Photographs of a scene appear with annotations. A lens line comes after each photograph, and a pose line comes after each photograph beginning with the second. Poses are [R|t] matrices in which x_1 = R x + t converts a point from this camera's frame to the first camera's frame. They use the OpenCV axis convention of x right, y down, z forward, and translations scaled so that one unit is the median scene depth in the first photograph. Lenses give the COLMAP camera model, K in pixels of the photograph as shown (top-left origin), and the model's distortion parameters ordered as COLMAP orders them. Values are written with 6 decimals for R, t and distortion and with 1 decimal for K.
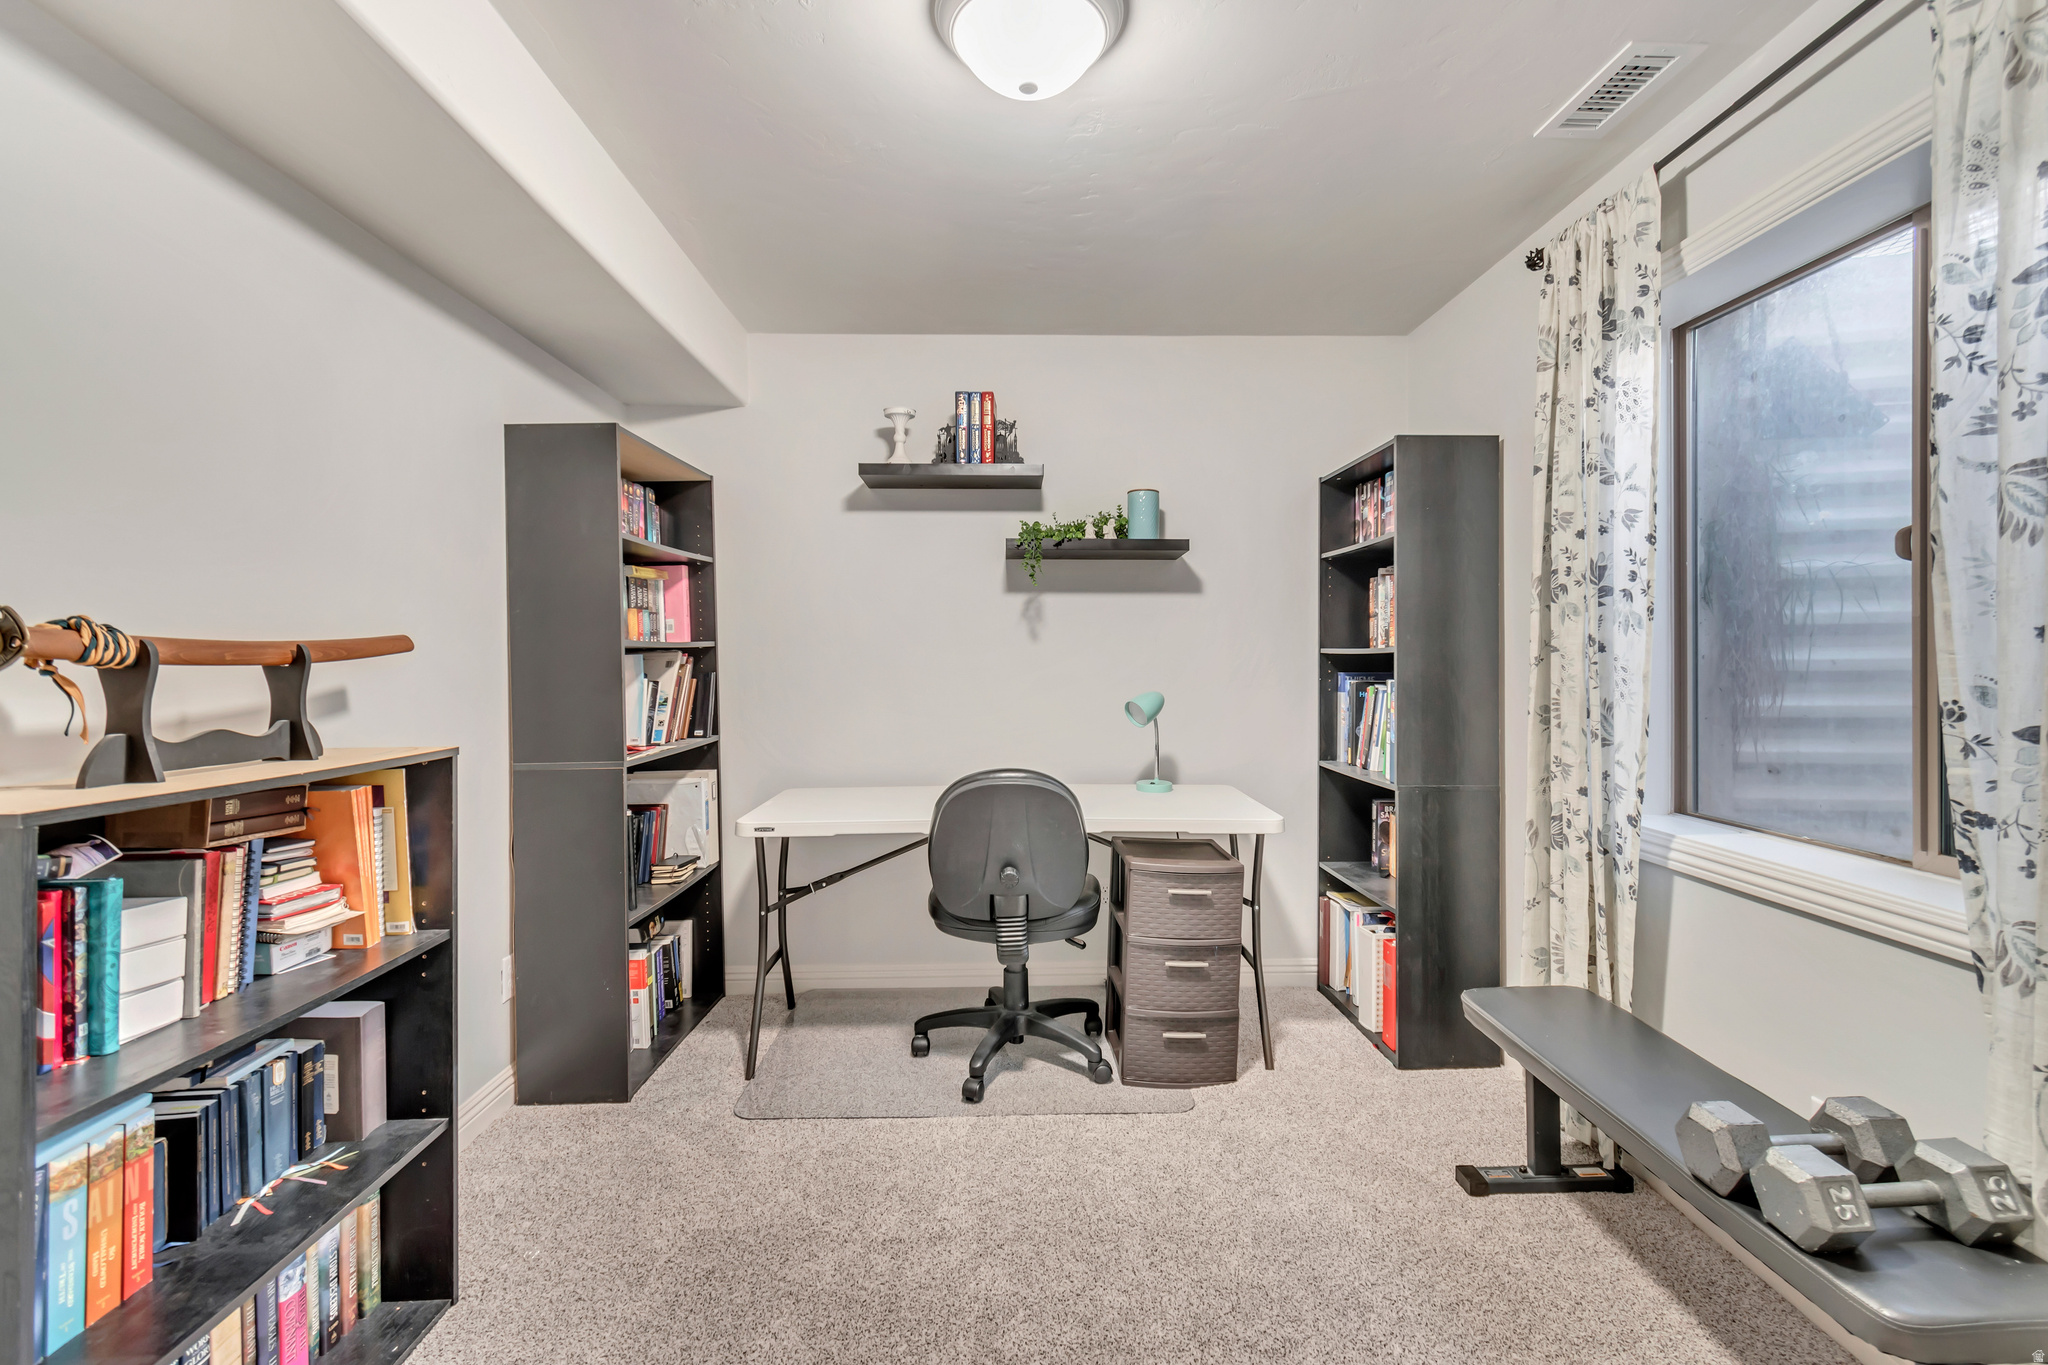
lens RADIAL K [[916.4, 0, 1025.7], [0, 916.4, 667.5], [0, 0, 1]] dist [0.005469, -0.000417]
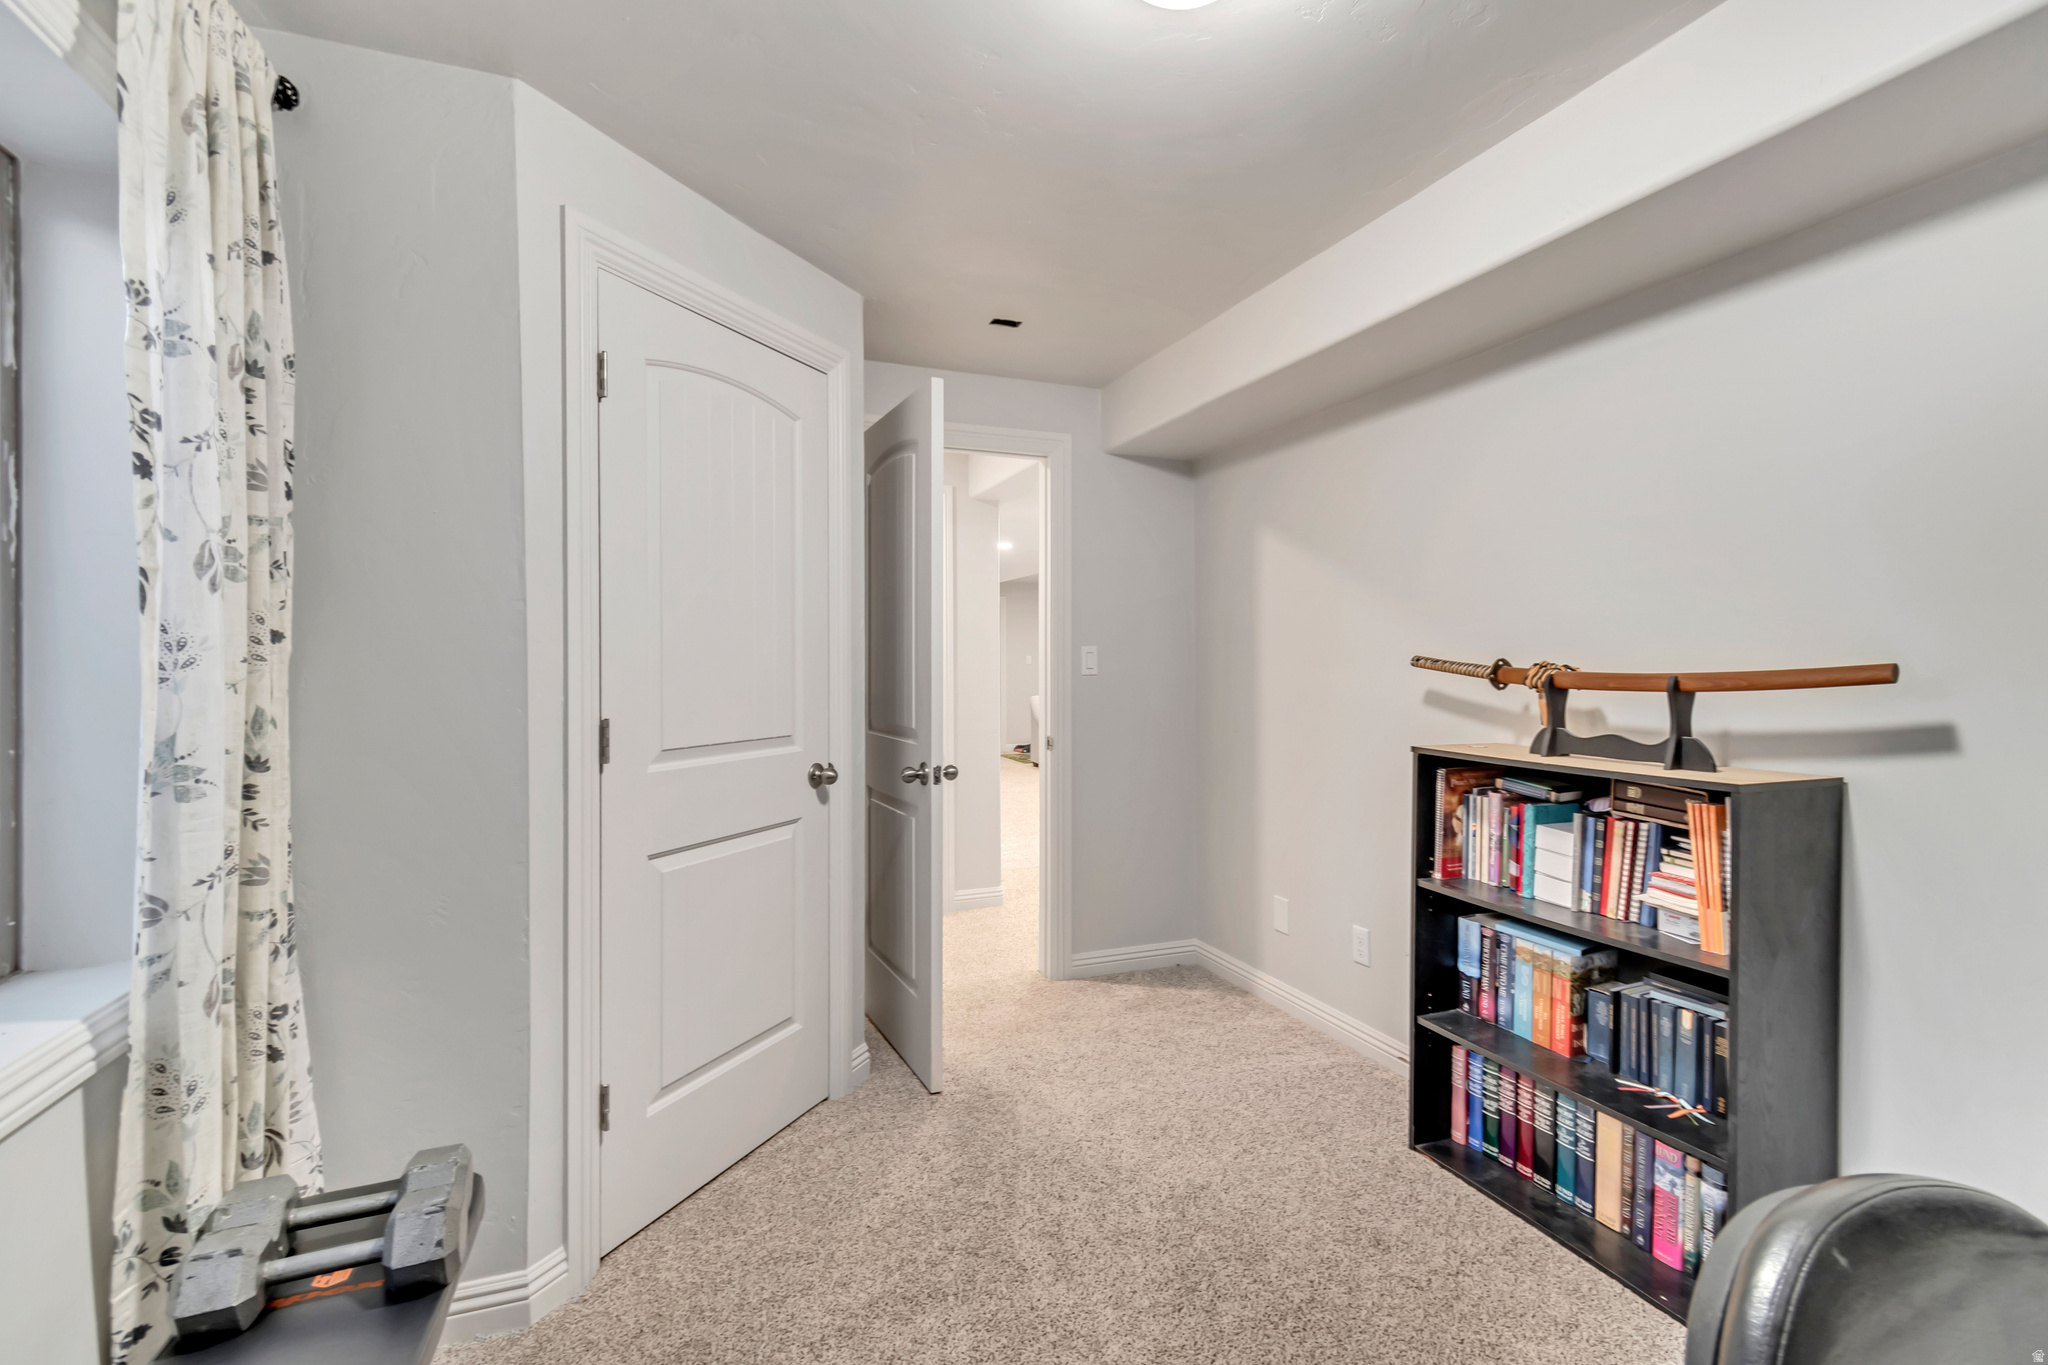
lens RADIAL K [[916.4, 0, 1025.7], [0, 916.4, 674.7], [0, 0, 1]] dist [0.005469, -0.000417]
pose [[-0.938641, 0.004610, -0.344864, 0.499859], [-0.002010, 0.999821, 0.018836, -0.052430], [0.344889, 0.018373, -0.938464, 2.035826]]
